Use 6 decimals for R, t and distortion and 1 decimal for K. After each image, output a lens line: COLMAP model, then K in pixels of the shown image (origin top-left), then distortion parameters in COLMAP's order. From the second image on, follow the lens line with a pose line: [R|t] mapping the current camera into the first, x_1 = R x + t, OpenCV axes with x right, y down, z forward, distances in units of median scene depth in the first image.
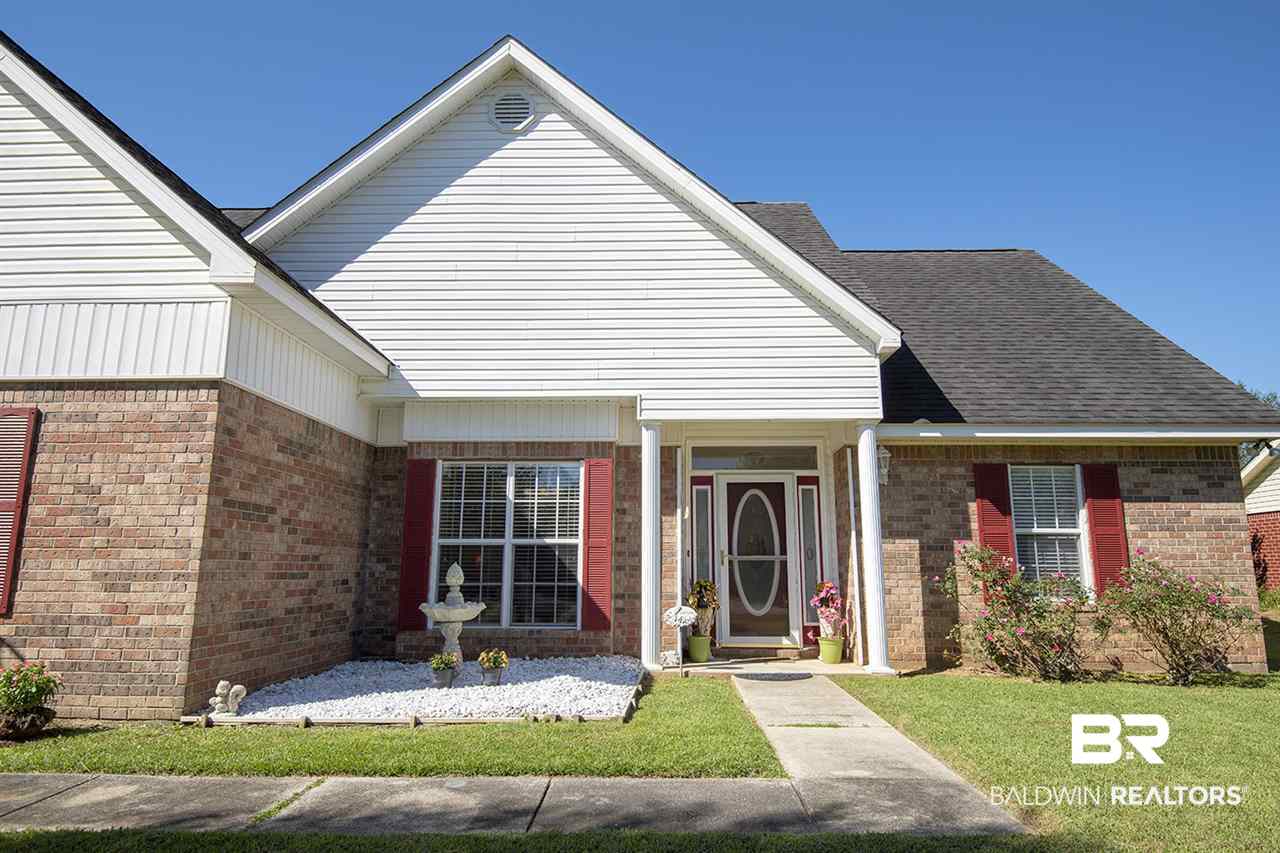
lens RADIAL K [[679.4, 0, 640.0], [0, 679.4, 426.5], [0, 0, 1]] dist [-0.001990, -0.000947]
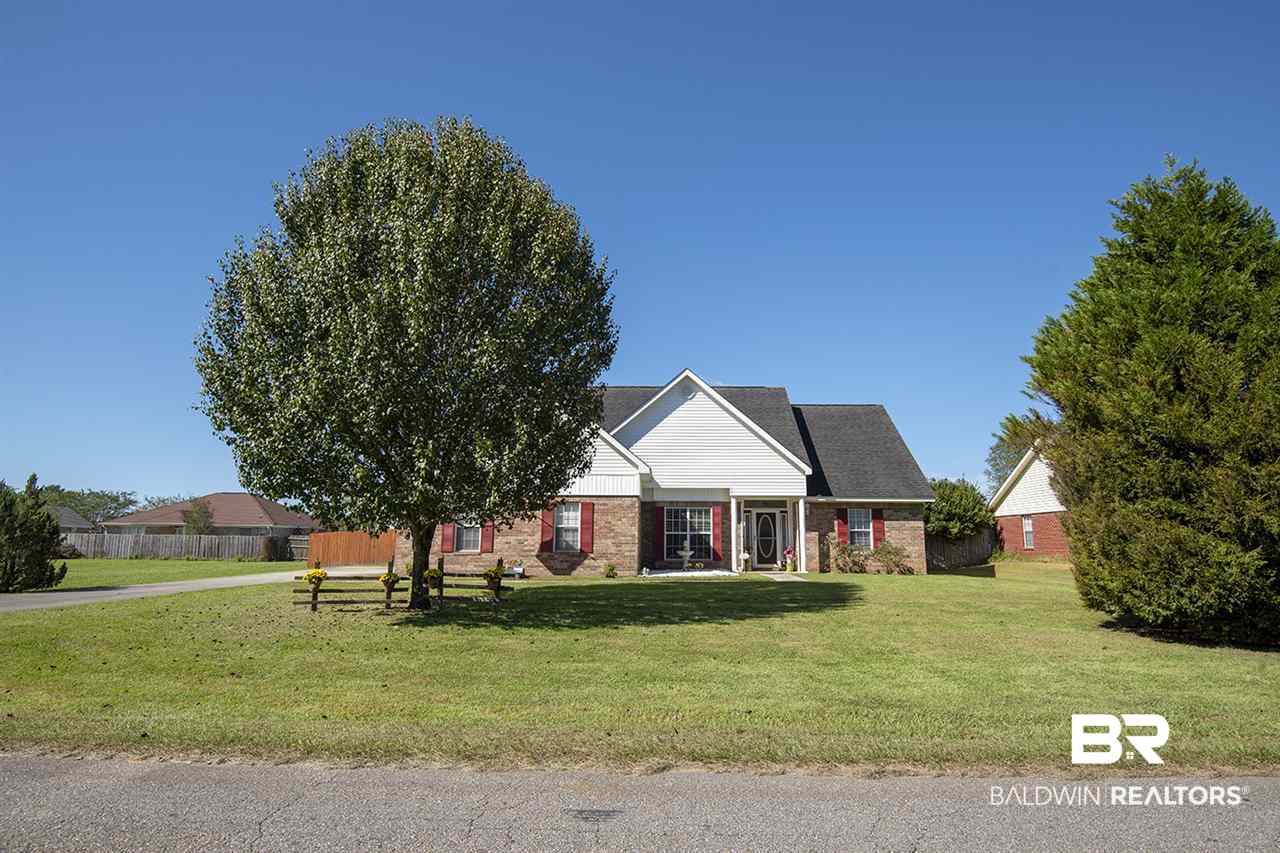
lens RADIAL K [[597.2, 0, 645.6], [0, 597.2, 426.4], [0, 0, 1]] dist [-0.001013, -0.000529]
pose [[0.999989, 0.004092, 0.002131, -0.396247], [-0.004136, 0.999767, 0.021192, -0.379952], [-0.002044, -0.021200, 0.999773, -1.749458]]
